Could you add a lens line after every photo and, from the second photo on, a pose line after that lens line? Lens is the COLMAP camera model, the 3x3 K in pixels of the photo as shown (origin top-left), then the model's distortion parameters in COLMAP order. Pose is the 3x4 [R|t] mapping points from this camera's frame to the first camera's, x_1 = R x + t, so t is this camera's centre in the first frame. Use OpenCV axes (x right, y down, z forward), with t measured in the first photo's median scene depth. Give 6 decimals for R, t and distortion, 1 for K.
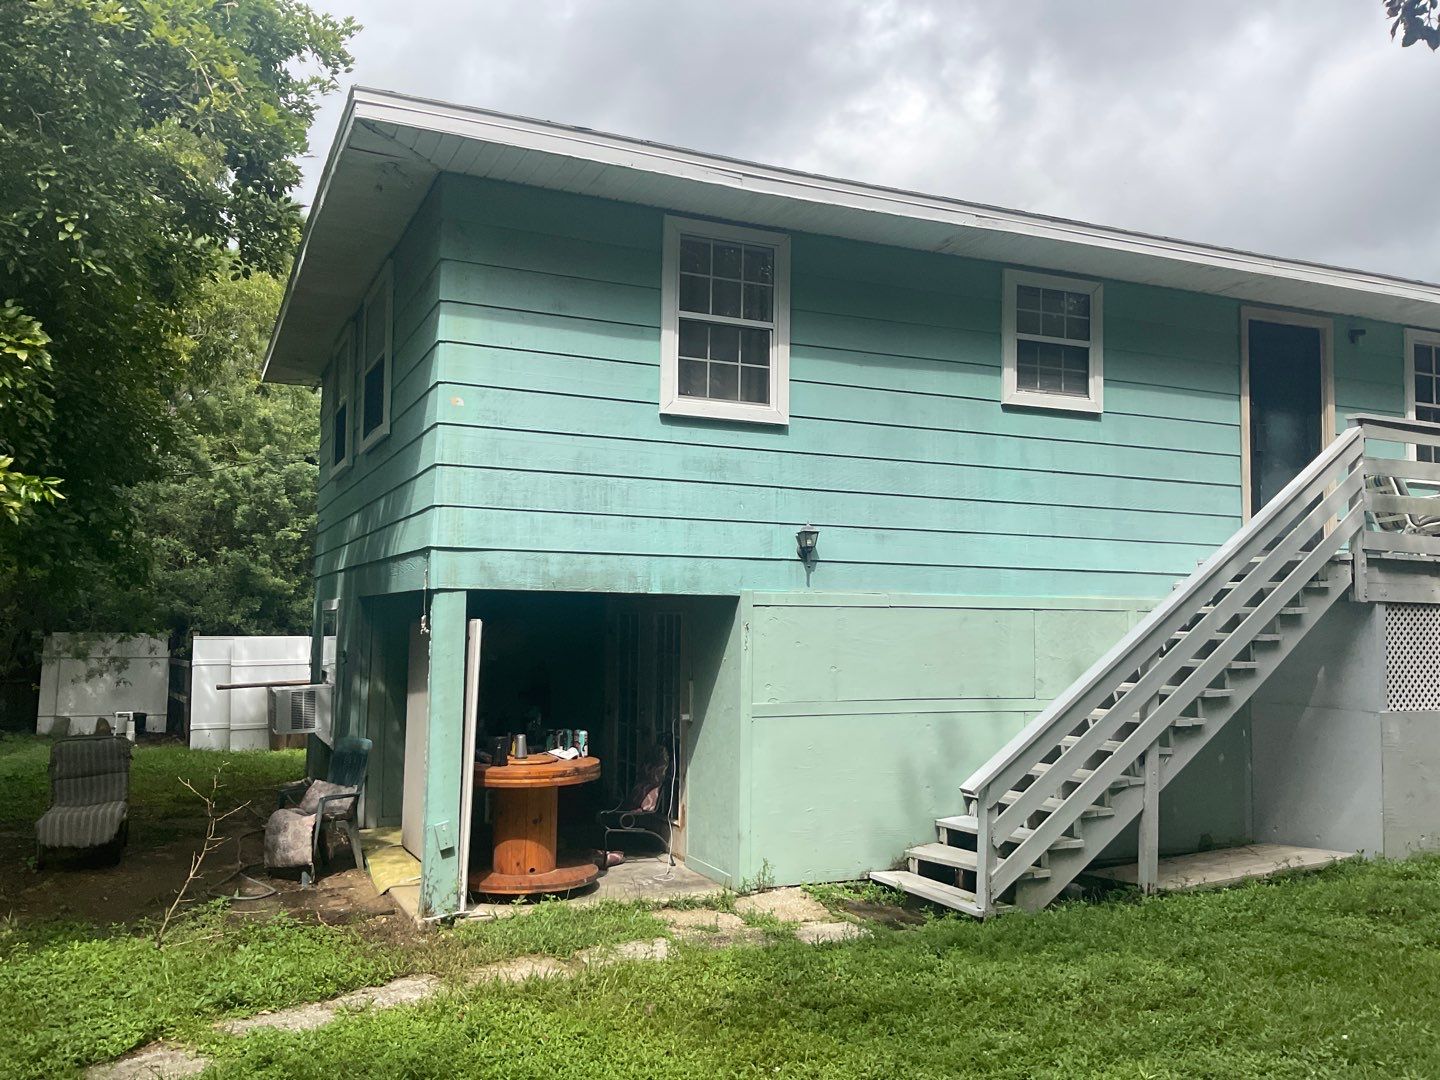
lens RADIAL K [[1232.1, 0, 711.8], [0, 1232.1, 536.1], [0, 0, 1]] dist [0.070369, -0.126636]
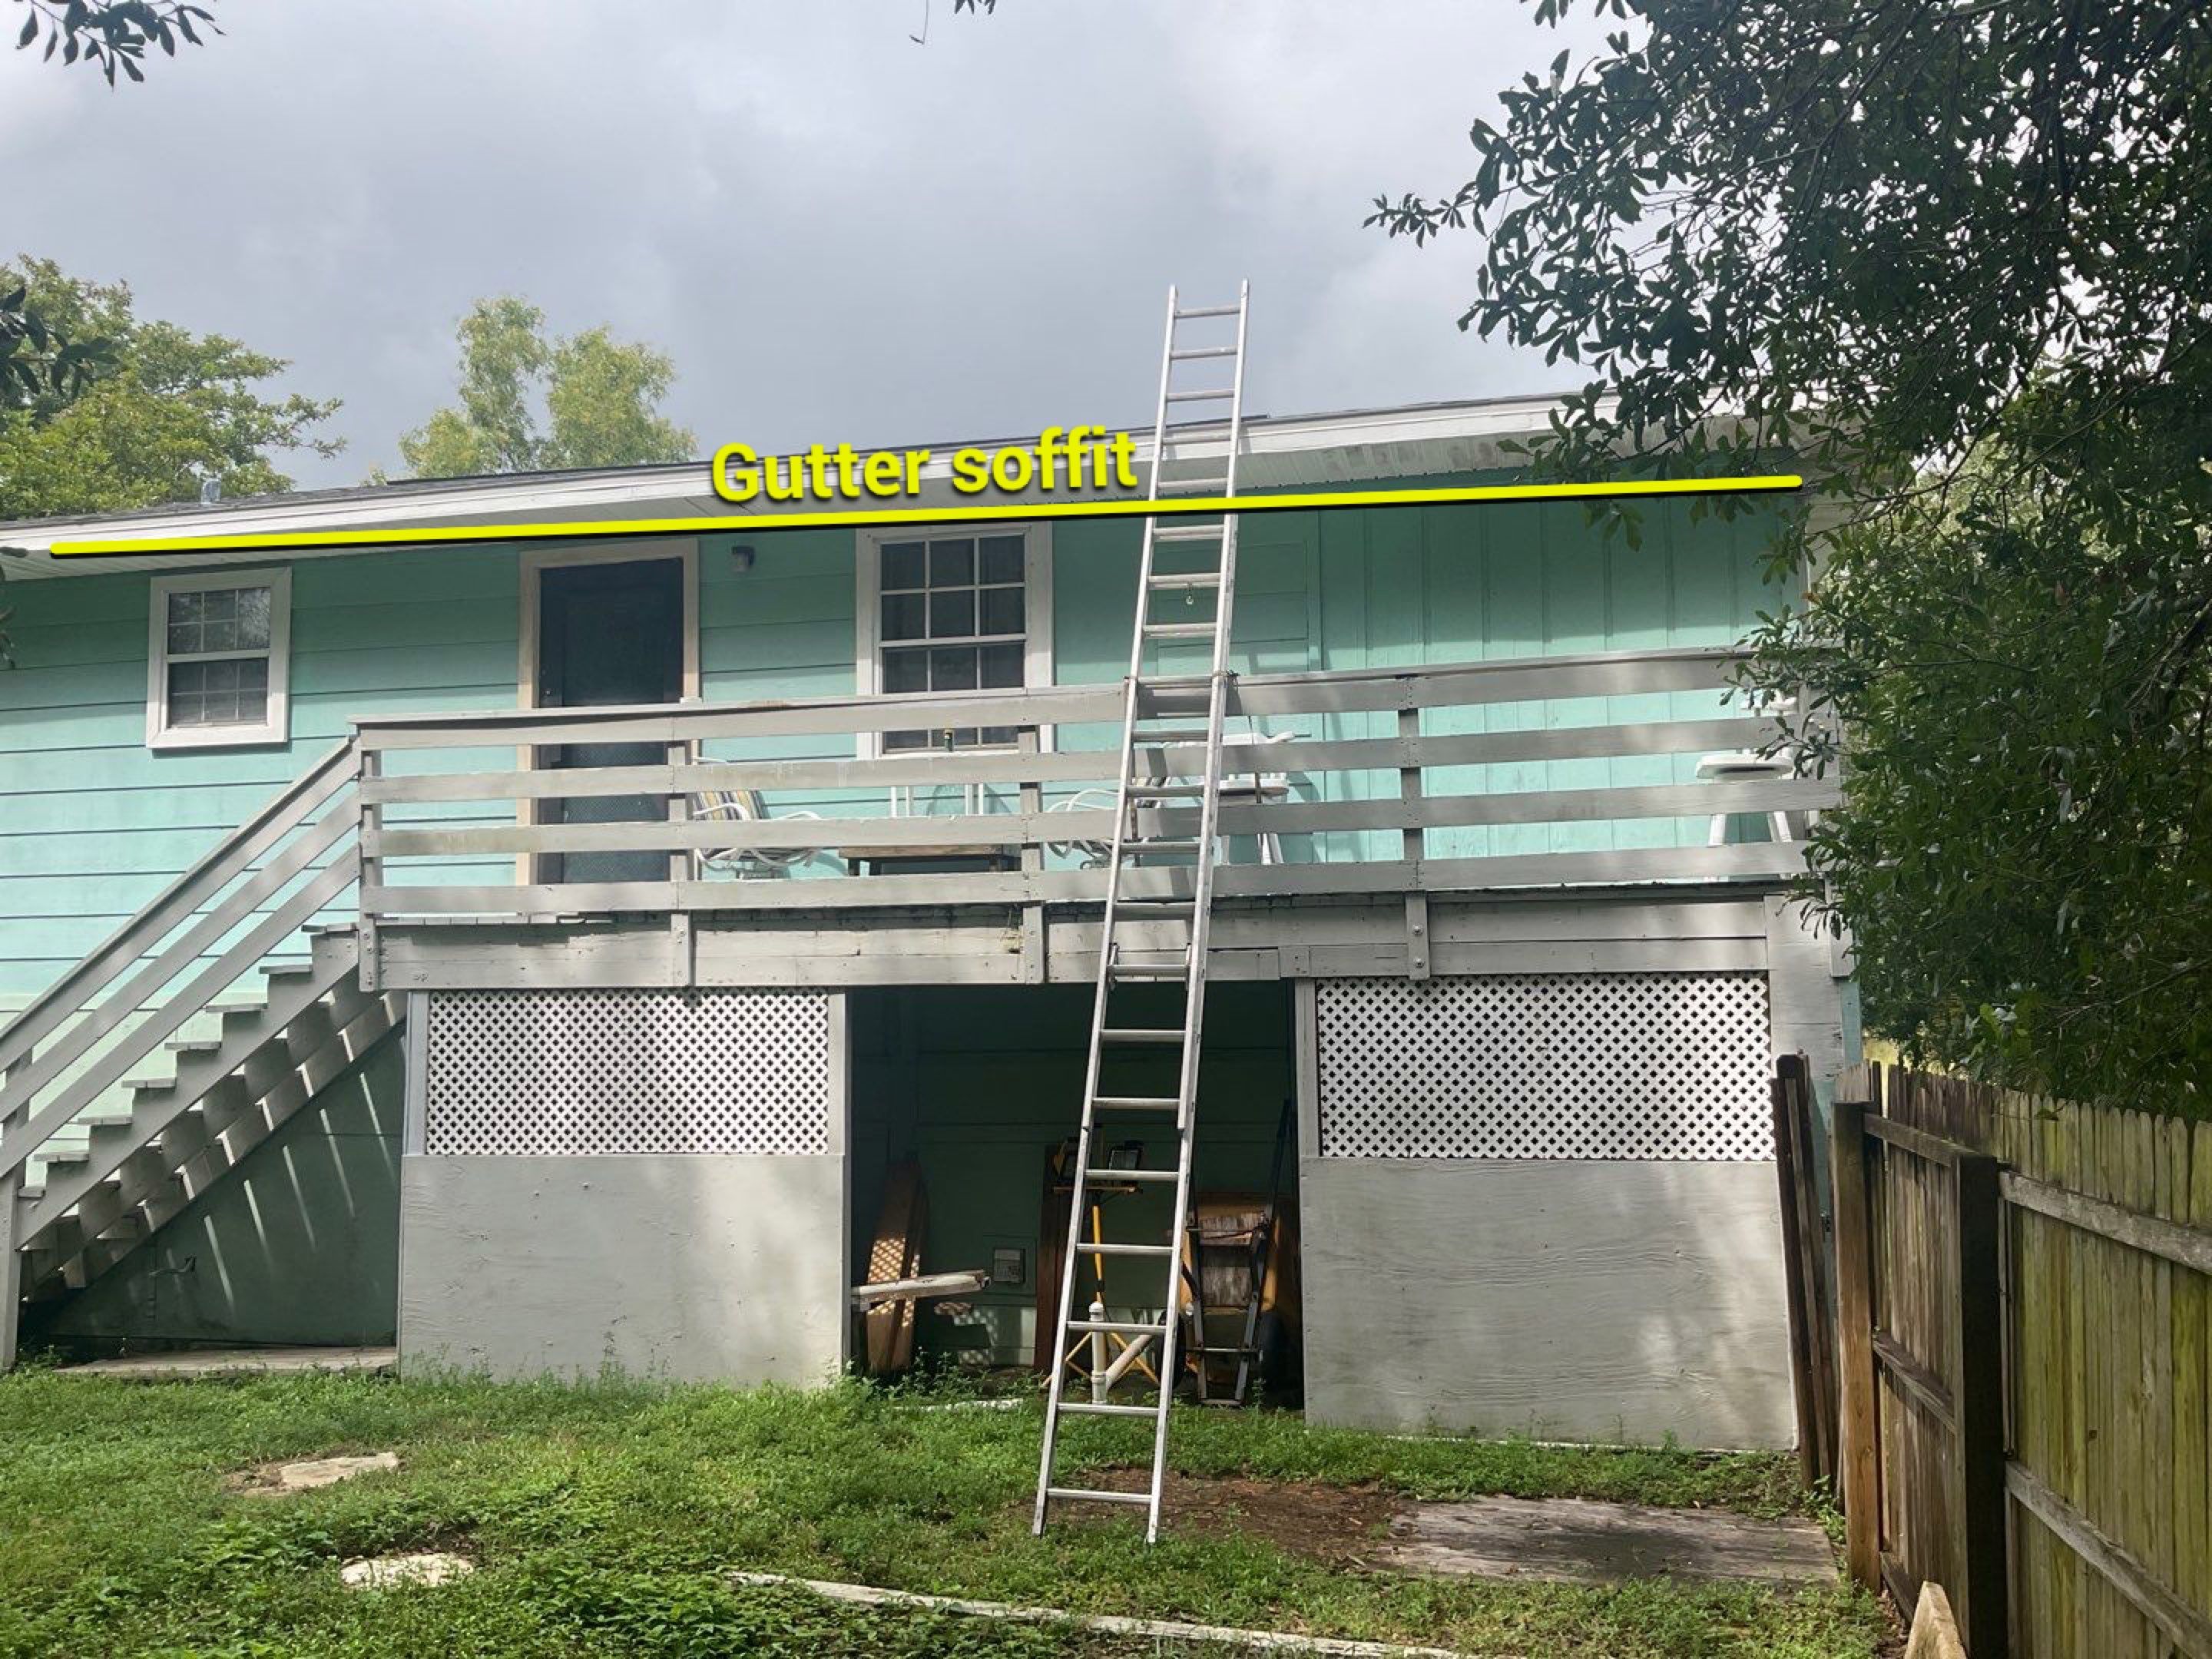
lens RADIAL K [[1723.5, 0, 1065.1], [0, 1723.5, 827.7], [0, 0, 1]] dist [0.113332, -0.214418]
pose [[0.804540, -0.074087, -0.589259, 1.497171], [0.067863, 0.997158, -0.032715, 0.022242], [0.590008, -0.013668, 0.807281, 0.483350]]
